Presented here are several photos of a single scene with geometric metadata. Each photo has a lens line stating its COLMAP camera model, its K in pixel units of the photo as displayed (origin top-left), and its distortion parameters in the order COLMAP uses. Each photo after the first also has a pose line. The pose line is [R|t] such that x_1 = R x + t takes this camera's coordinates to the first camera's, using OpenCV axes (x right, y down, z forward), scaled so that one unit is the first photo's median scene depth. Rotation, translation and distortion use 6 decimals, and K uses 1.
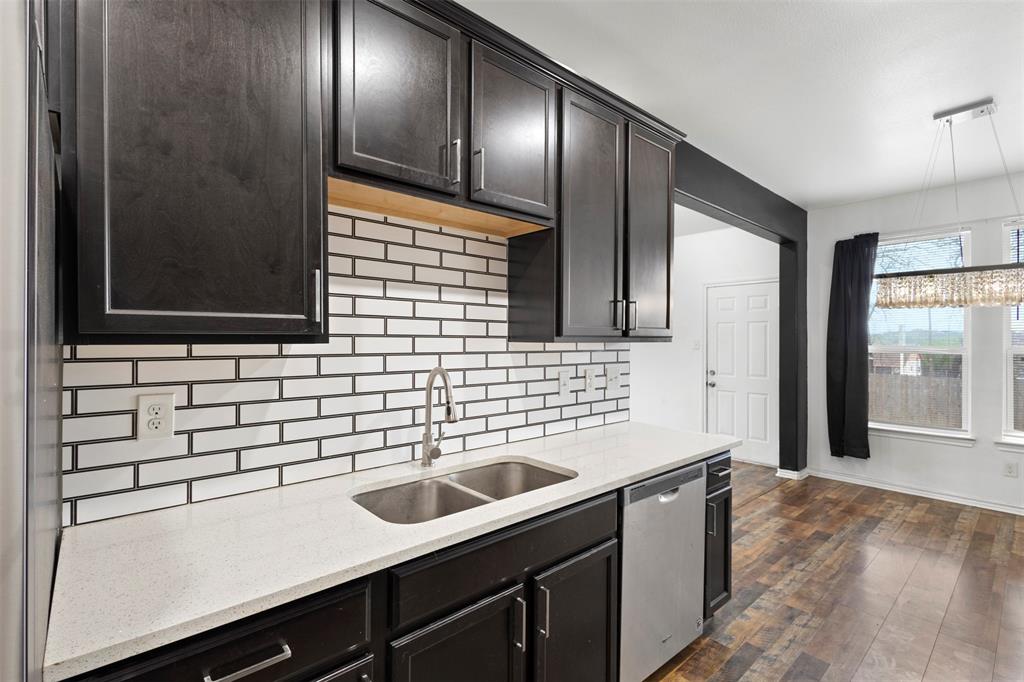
lens RADIAL K [[466.6, 0, 510.8], [0, 466.6, 341.7], [0, 0, 1]] dist [0.008769, -0.003485]
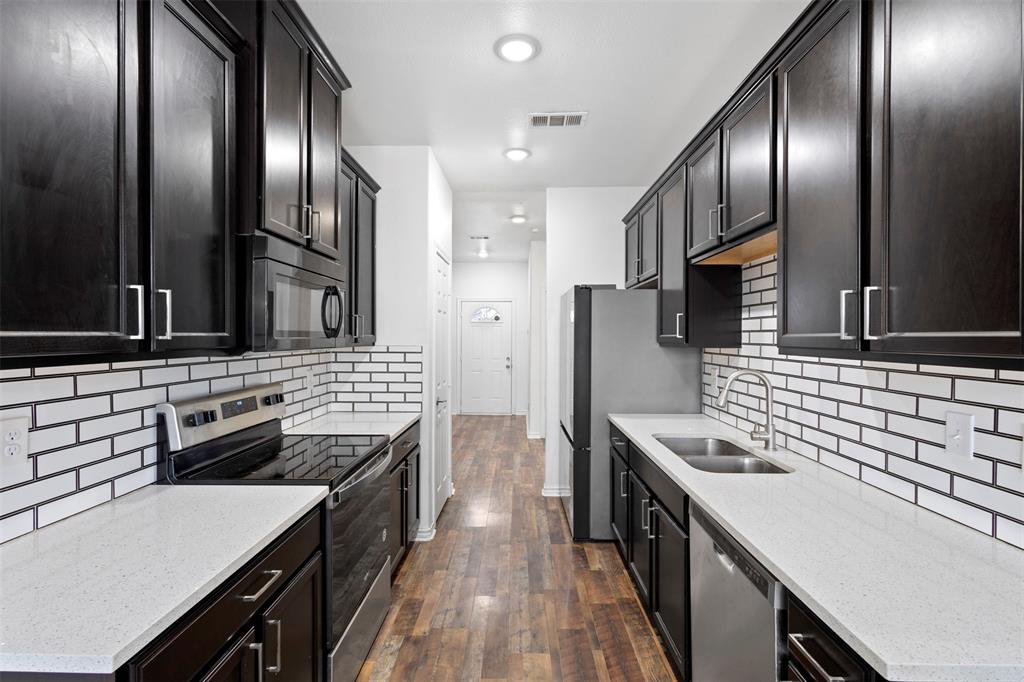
lens RADIAL K [[466.6, 0, 509.9], [0, 466.6, 340.4], [0, 0, 1]] dist [0.008769, -0.003485]
pose [[-0.675351, 0.001337, -0.737495, 0.809131], [-0.009524, 0.999899, 0.010534, -0.021113], [0.737435, 0.014138, -0.675271, 0.895783]]
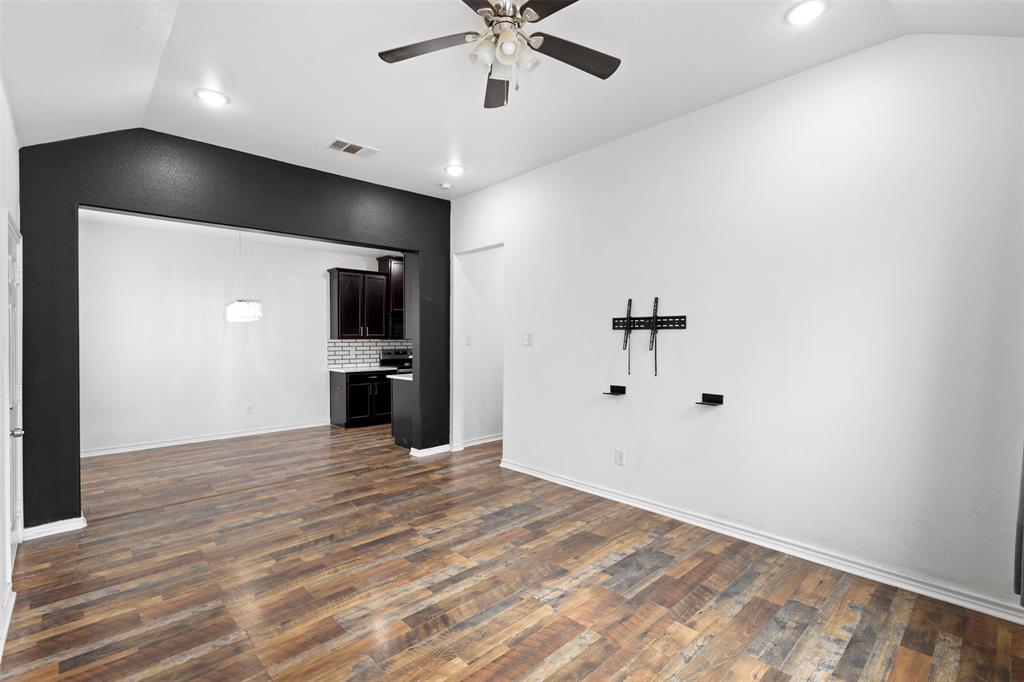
lens RADIAL K [[466.6, 0, 508.2], [0, 466.6, 339.0], [0, 0, 1]] dist [0.008769, -0.003485]
pose [[-0.999621, -0.000406, -0.027526, -0.114497], [-0.000587, 0.999978, 0.006548, -0.012615], [0.027523, 0.006561, -0.999600, 3.218040]]
